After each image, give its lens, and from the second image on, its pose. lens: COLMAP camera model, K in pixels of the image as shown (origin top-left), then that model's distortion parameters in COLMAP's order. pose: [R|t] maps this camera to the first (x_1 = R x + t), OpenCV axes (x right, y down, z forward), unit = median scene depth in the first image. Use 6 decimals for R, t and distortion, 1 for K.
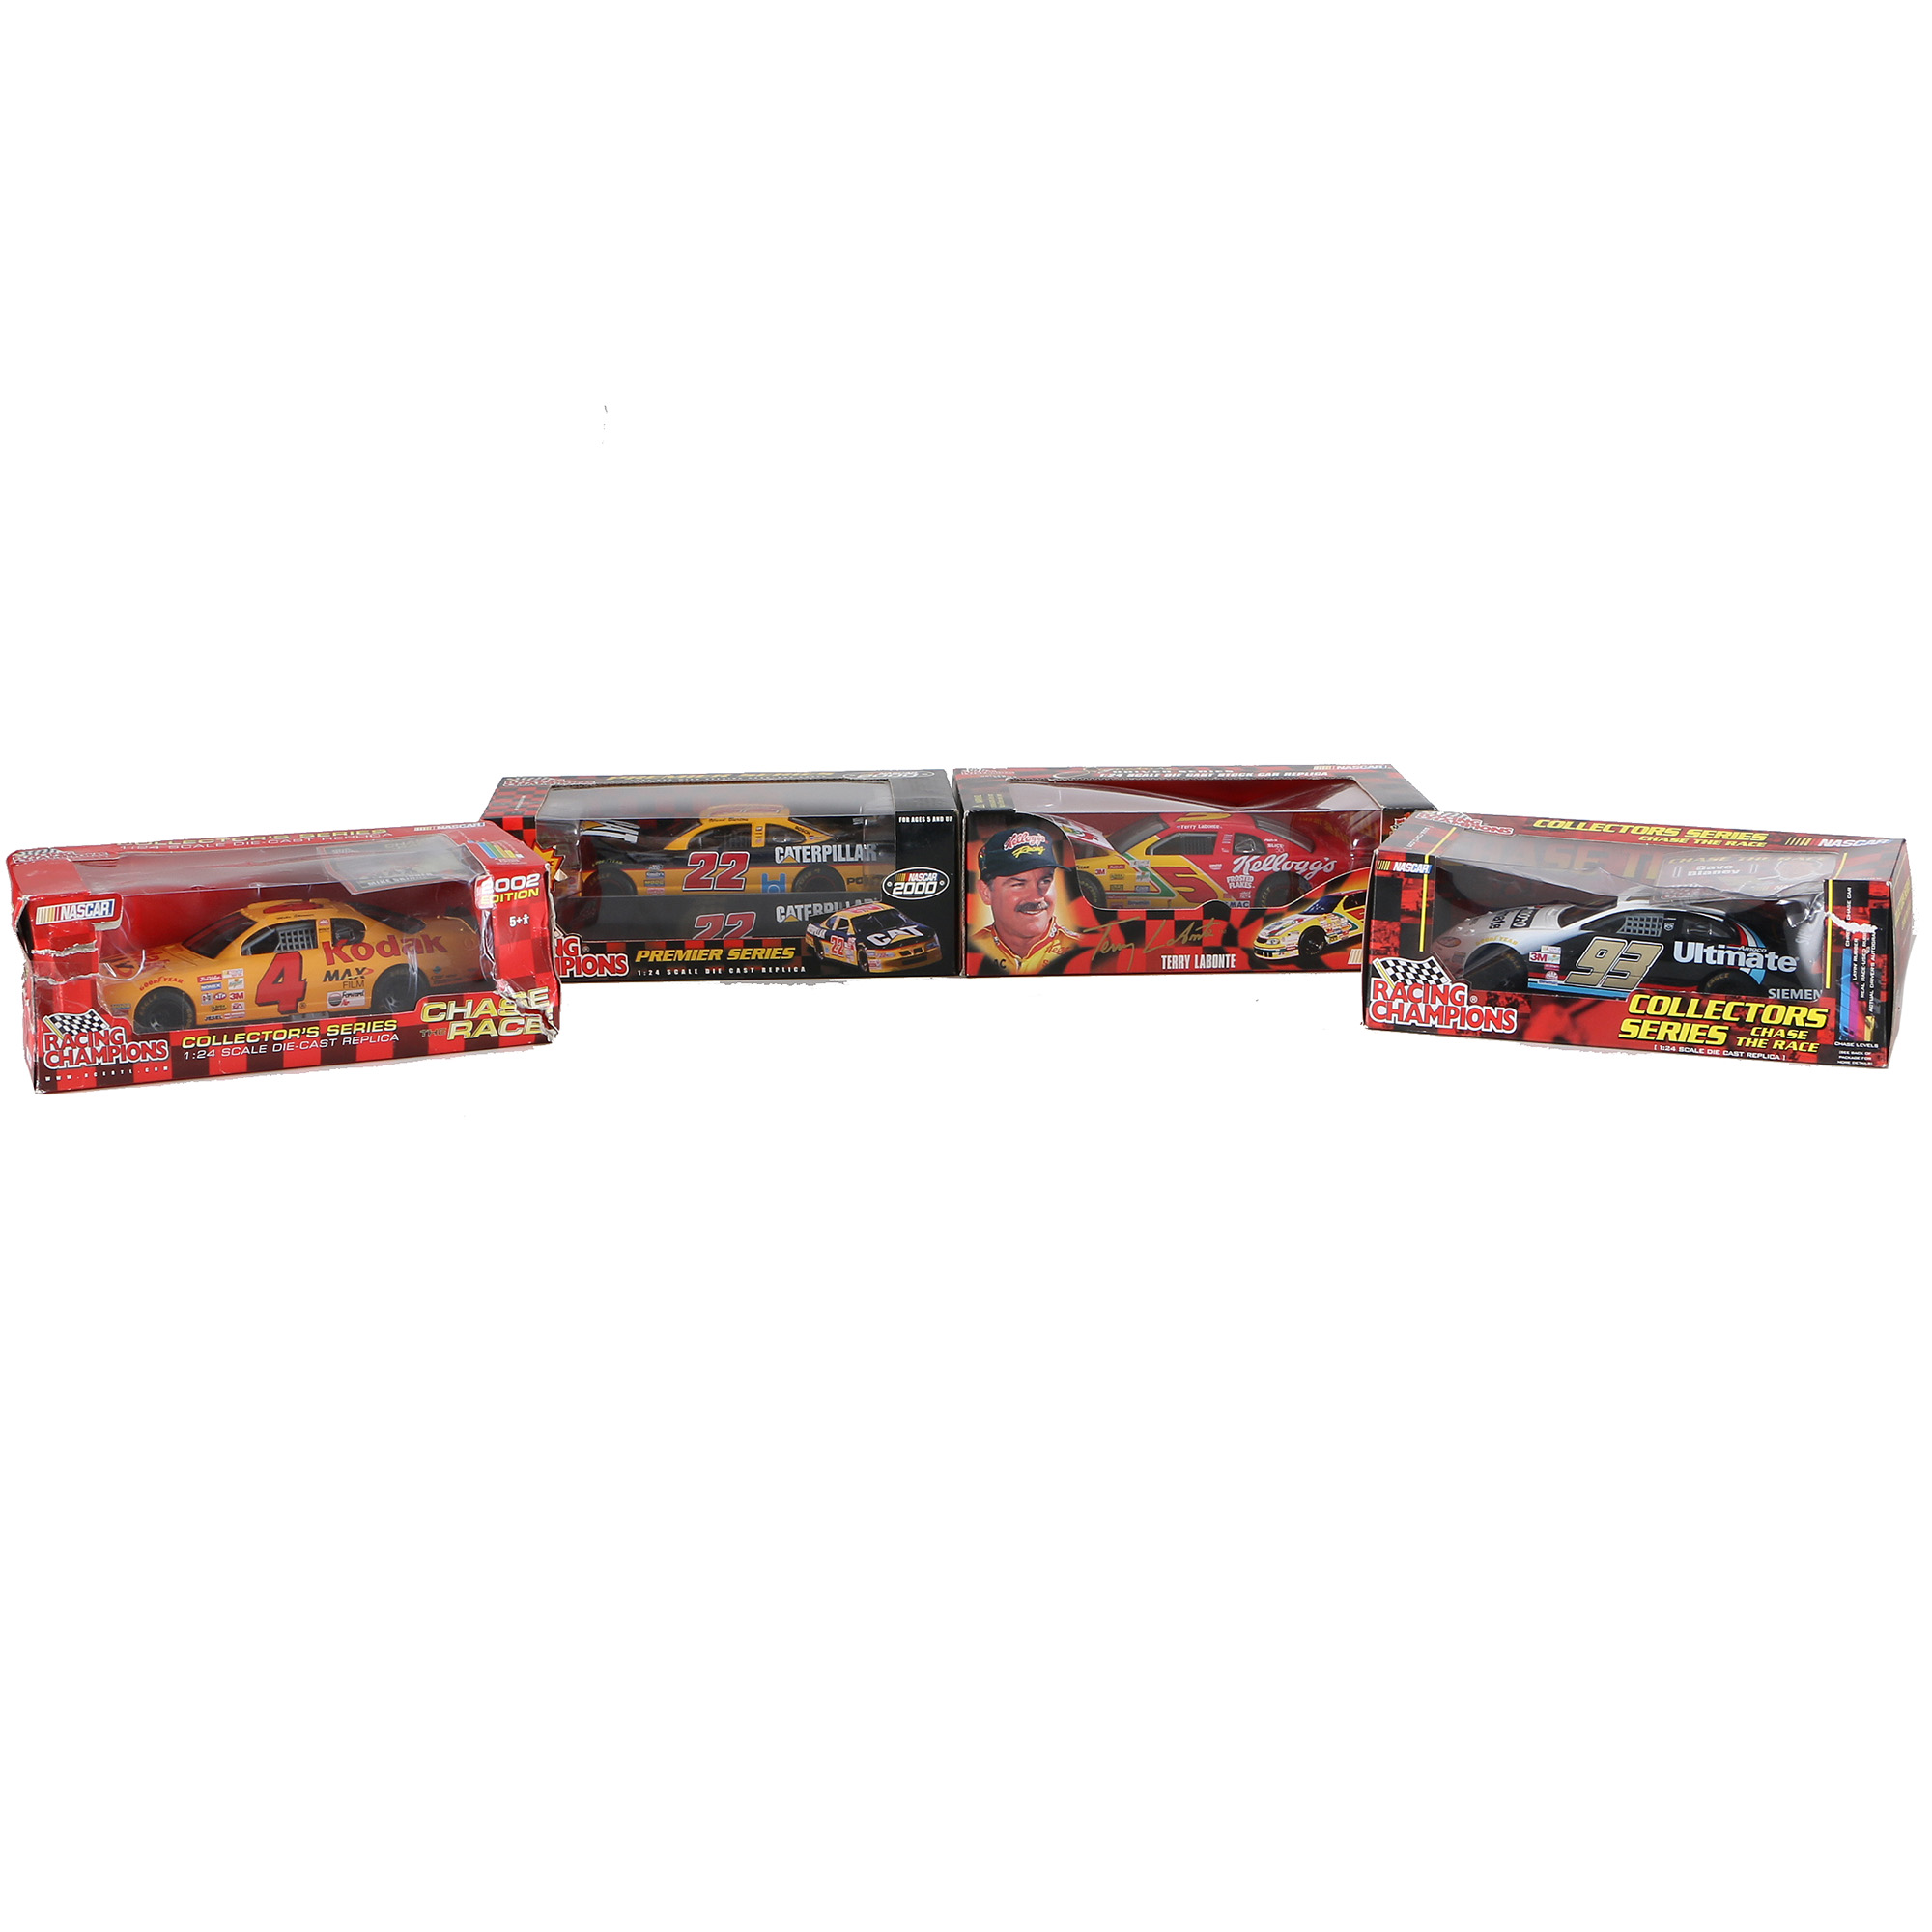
lens RADIAL K [[2942.1, 0, 931.2], [0, 2942.1, 968.0], [0, 0, 1]] dist [-0.144348, 0.061343]
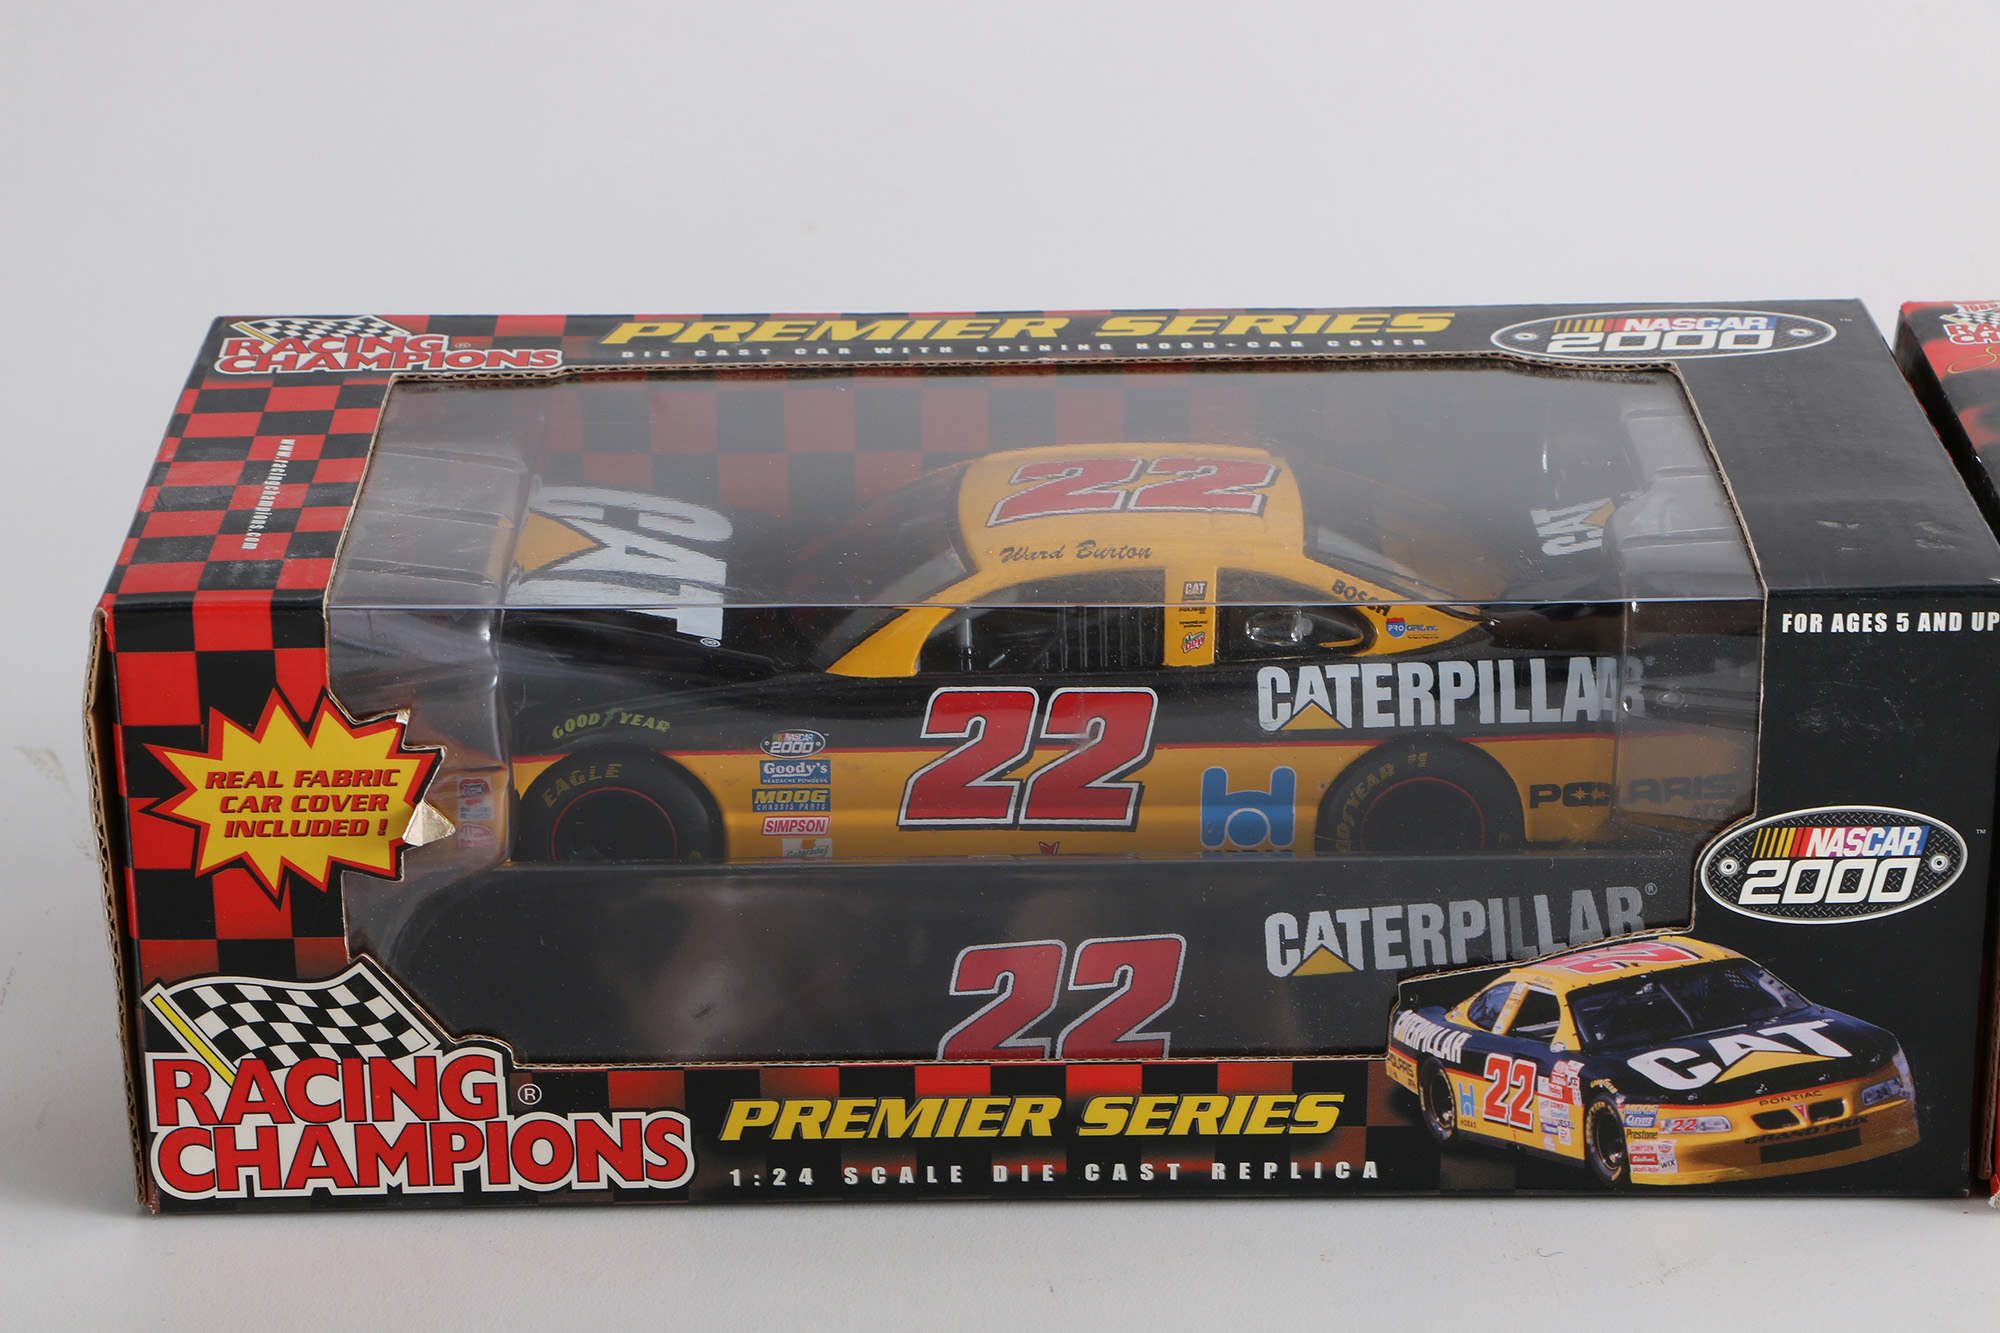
lens RADIAL K [[5208.0, 0, 1000.0], [0, 5208.0, 666.5], [0, 0, 1]] dist [0.220971, 1.213433]
pose [[0.999469, 0.012354, -0.030153, -0.062418], [-0.007973, 0.989933, 0.141311, -0.107146], [0.031595, -0.140995, 0.989506, 0.548657]]
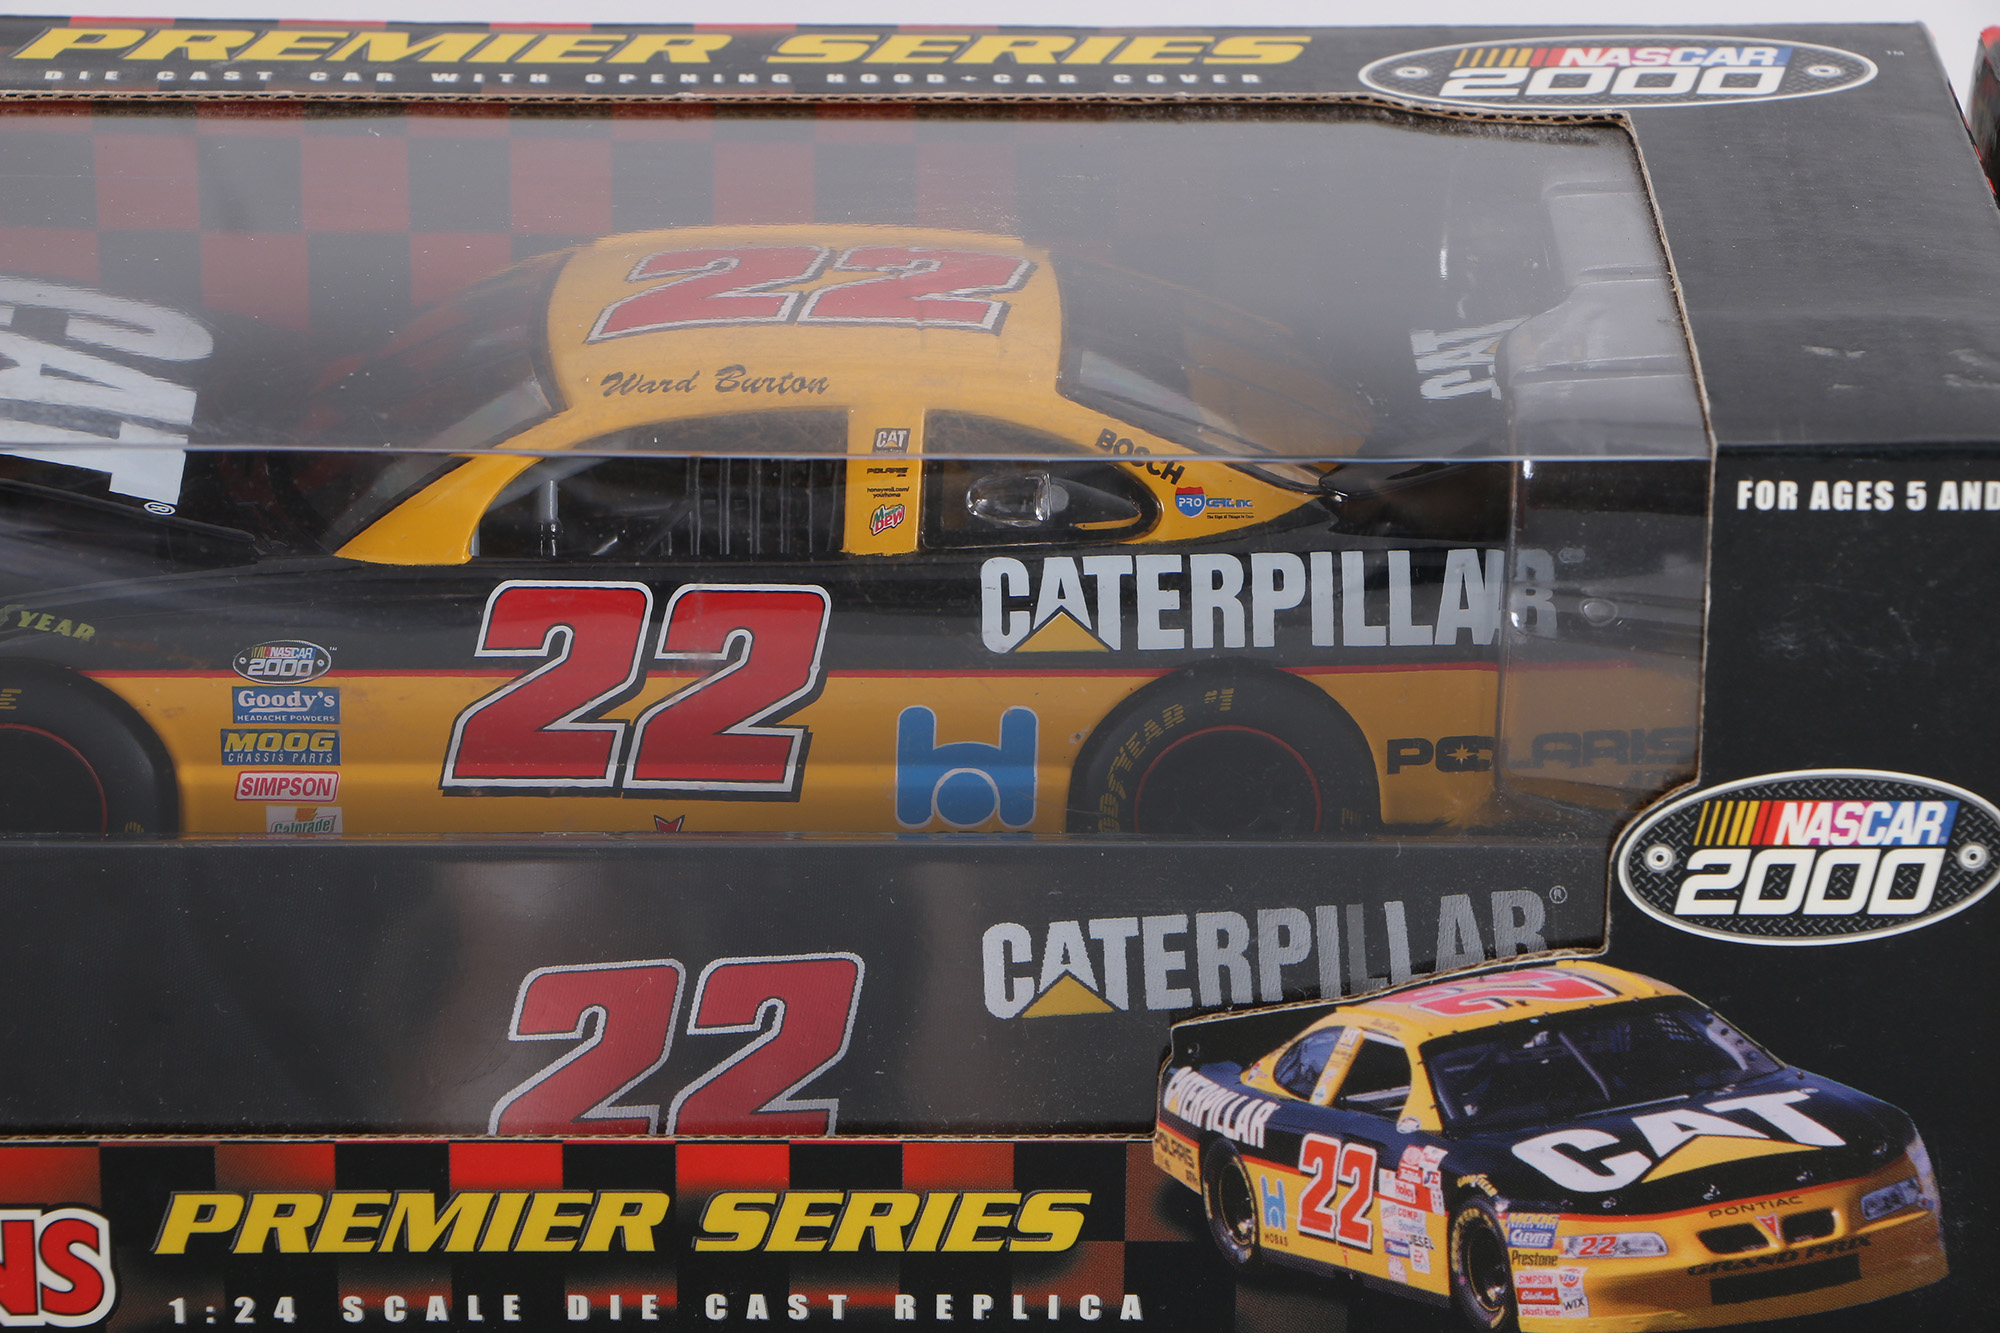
lens RADIAL K [[8358.5, 0, 1000.0], [0, 8358.5, 666.5], [0, 0, 1]] dist [0.636804, 2.306276]
pose [[0.999375, 0.026090, -0.023841, -0.040304], [-0.022475, 0.989757, 0.140984, -0.105538], [0.027275, -0.140360, 0.989725, 0.514334]]
